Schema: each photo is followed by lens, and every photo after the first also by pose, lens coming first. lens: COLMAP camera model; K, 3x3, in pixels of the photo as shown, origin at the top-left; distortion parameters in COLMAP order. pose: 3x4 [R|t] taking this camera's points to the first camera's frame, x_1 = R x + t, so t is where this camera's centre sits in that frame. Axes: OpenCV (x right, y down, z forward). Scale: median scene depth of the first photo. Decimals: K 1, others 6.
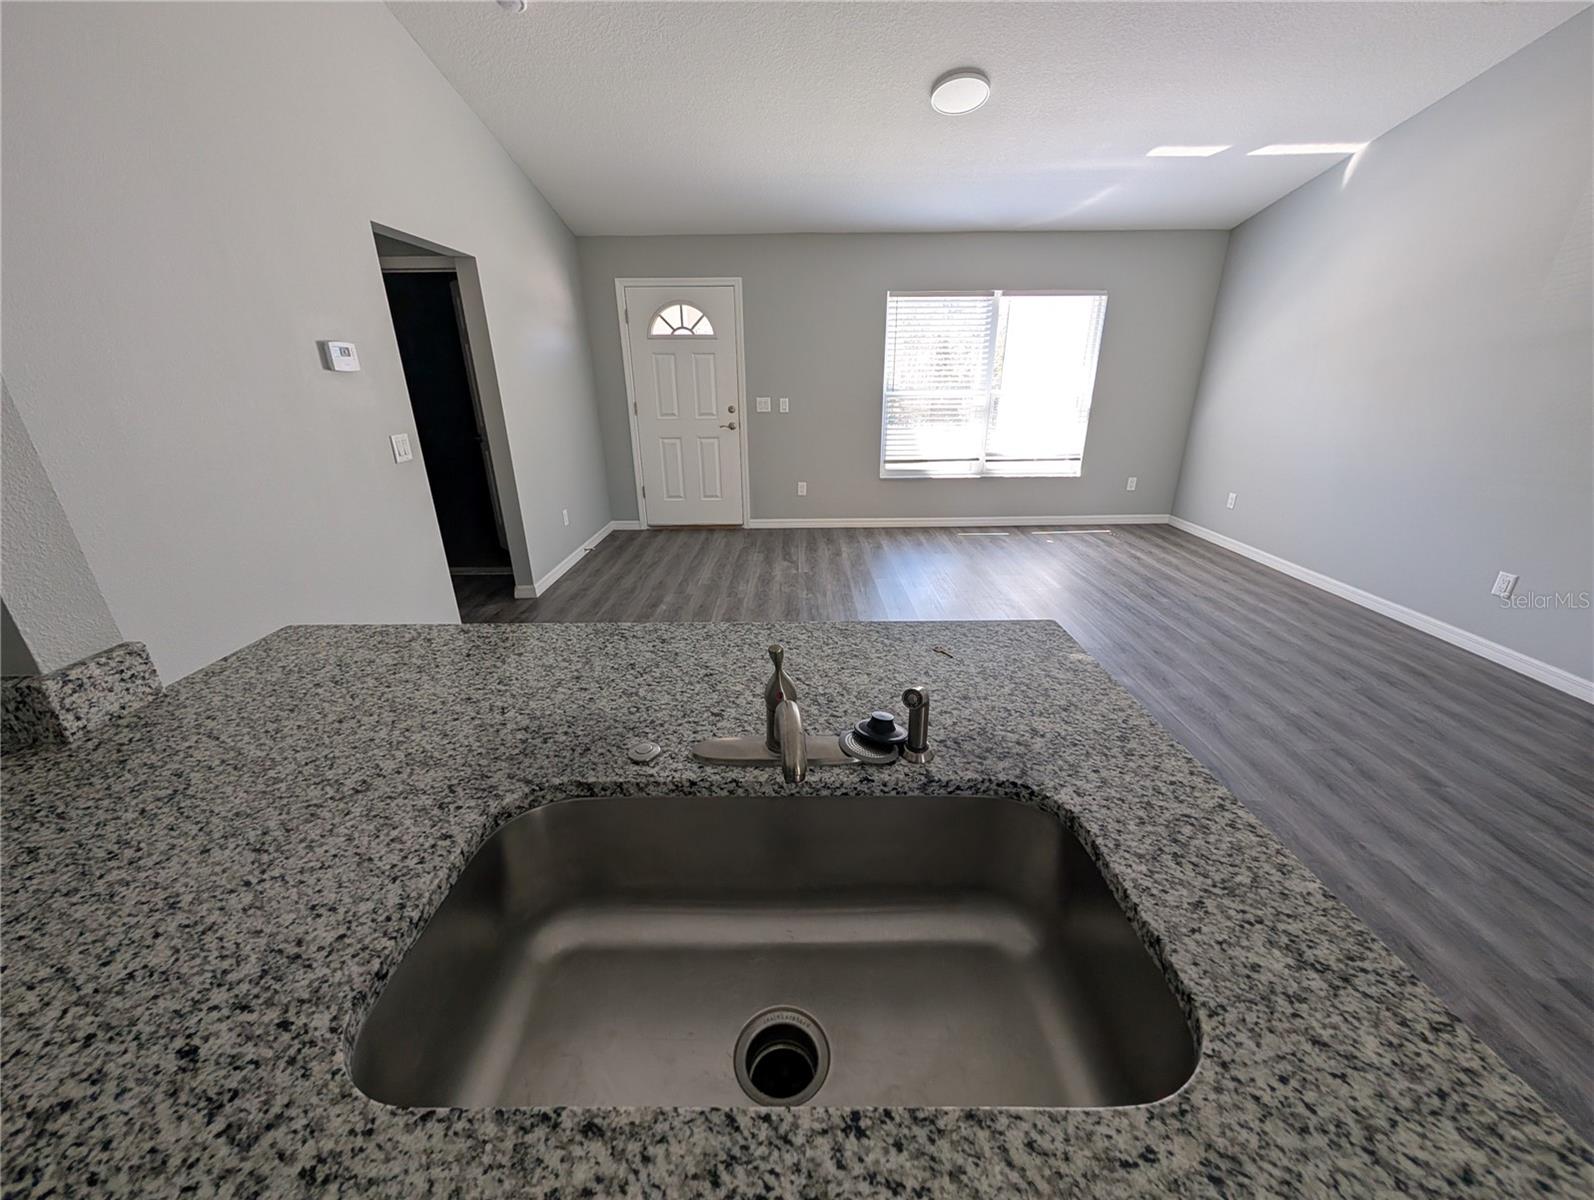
lens RADIAL K [[604.9, 0, 795.5], [0, 604.9, 600.0], [0, 0, 1]] dist [-0.000052, 0.000090]
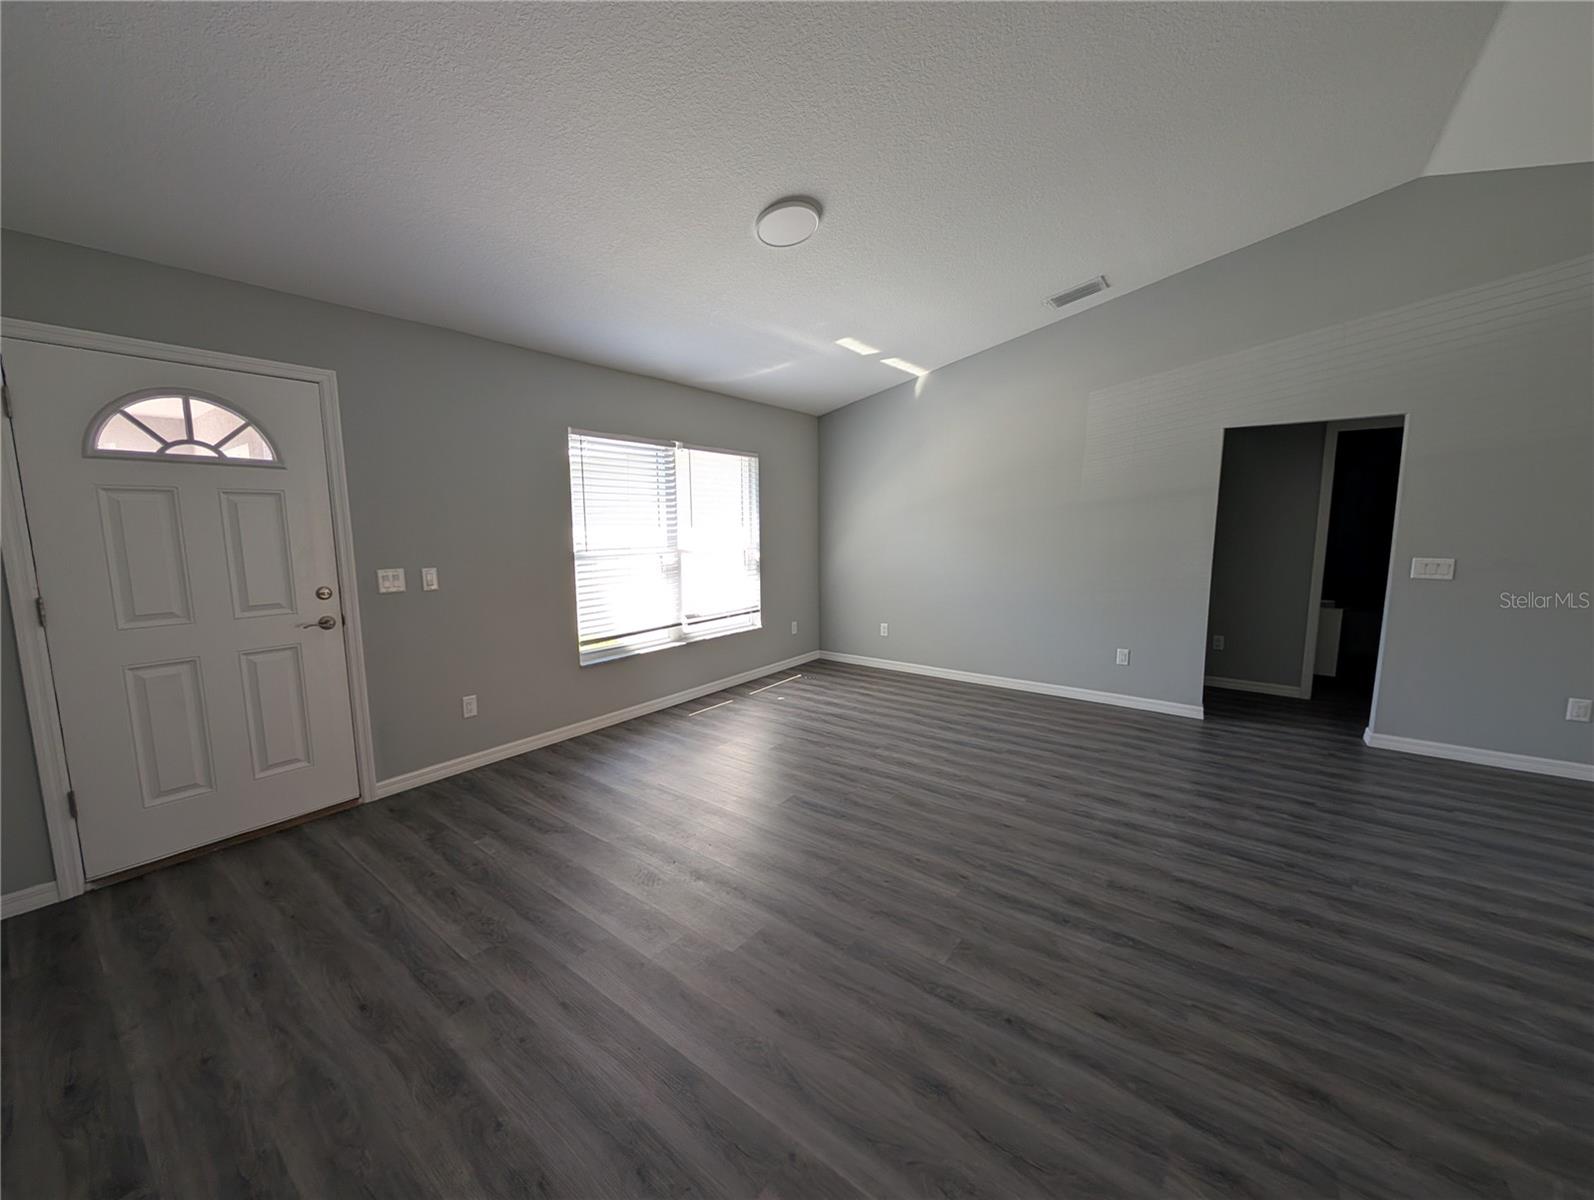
lens RADIAL K [[604.9, 0, 795.5], [0, 604.9, 600.0], [0, 0, 1]] dist [-0.000052, 0.000090]
pose [[0.606406, -0.095902, 0.789351, -0.419910], [0.288251, 0.951690, -0.105819, -0.201081], [-0.741069, 0.291700, 0.604755, 0.559194]]
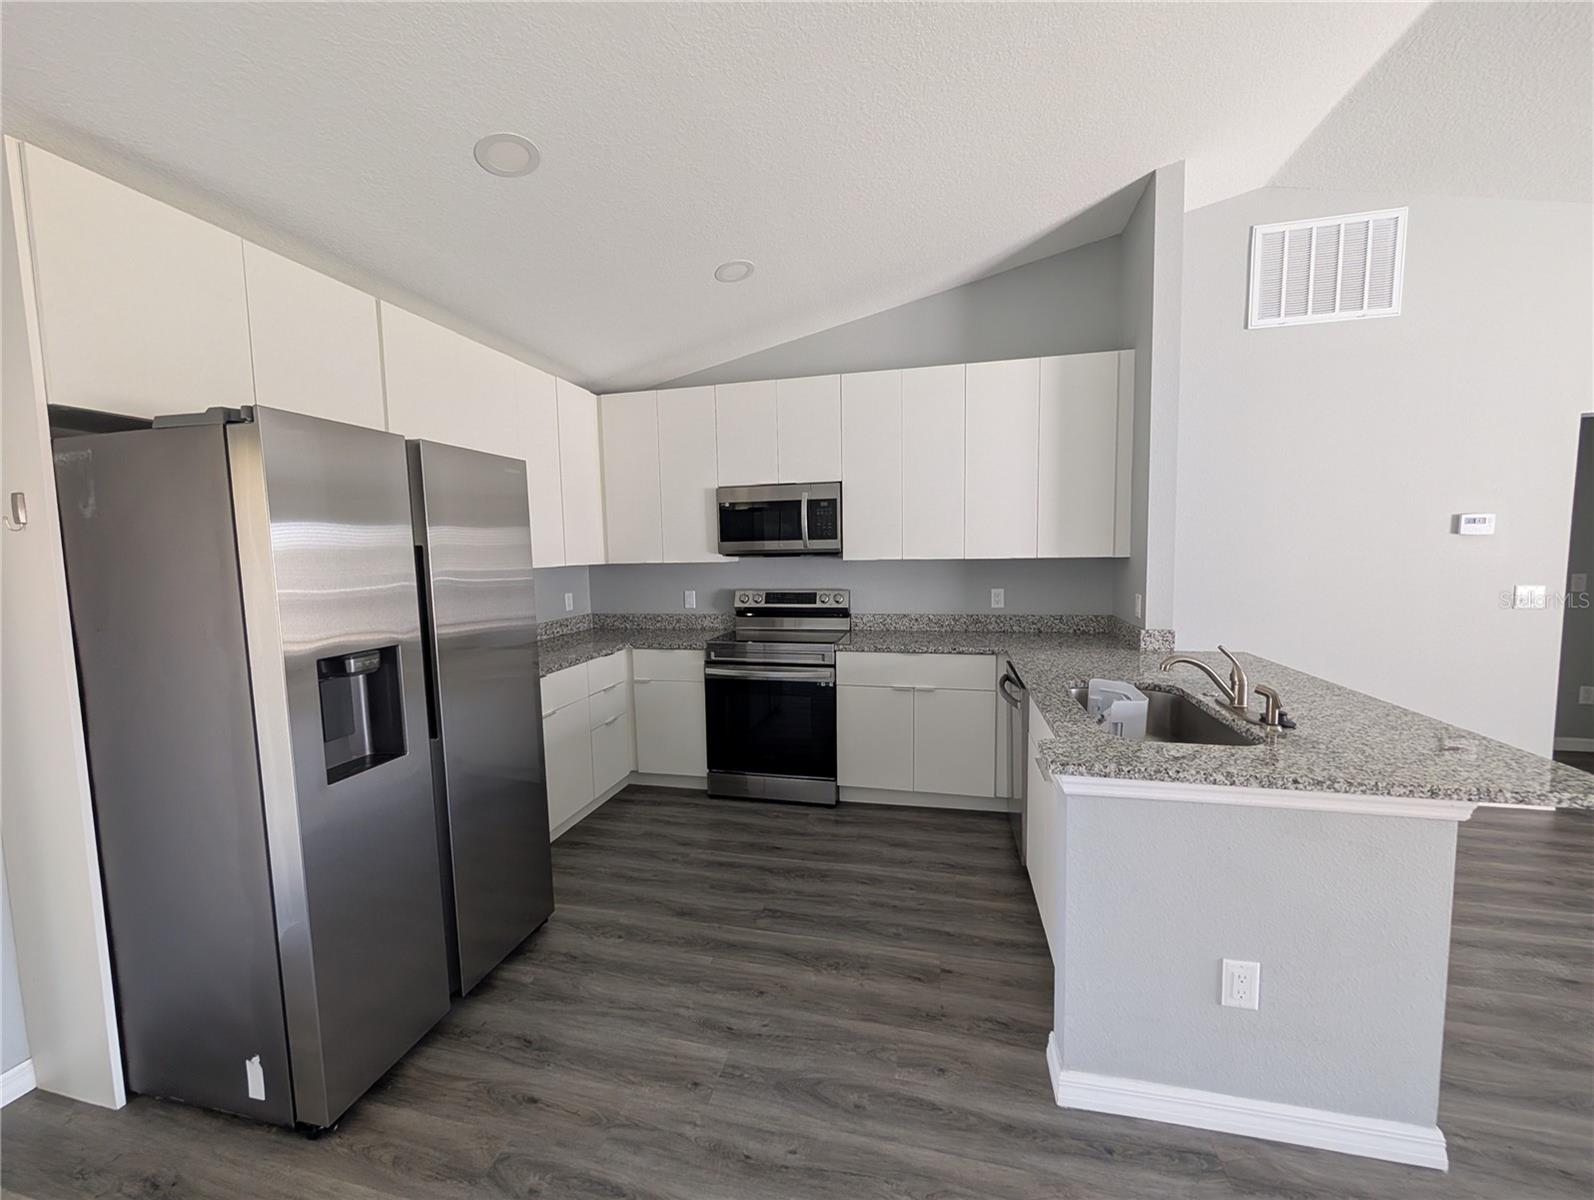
lens RADIAL K [[604.9, 0, 795.5], [0, 604.9, 600.0], [0, 0, 1]] dist [-0.000052, 0.000090]
pose [[-0.231206, 0.096052, -0.968152, 0.590997], [-0.328693, 0.928891, 0.170653, 0.010982], [0.915699, 0.357681, -0.183194, -0.042947]]
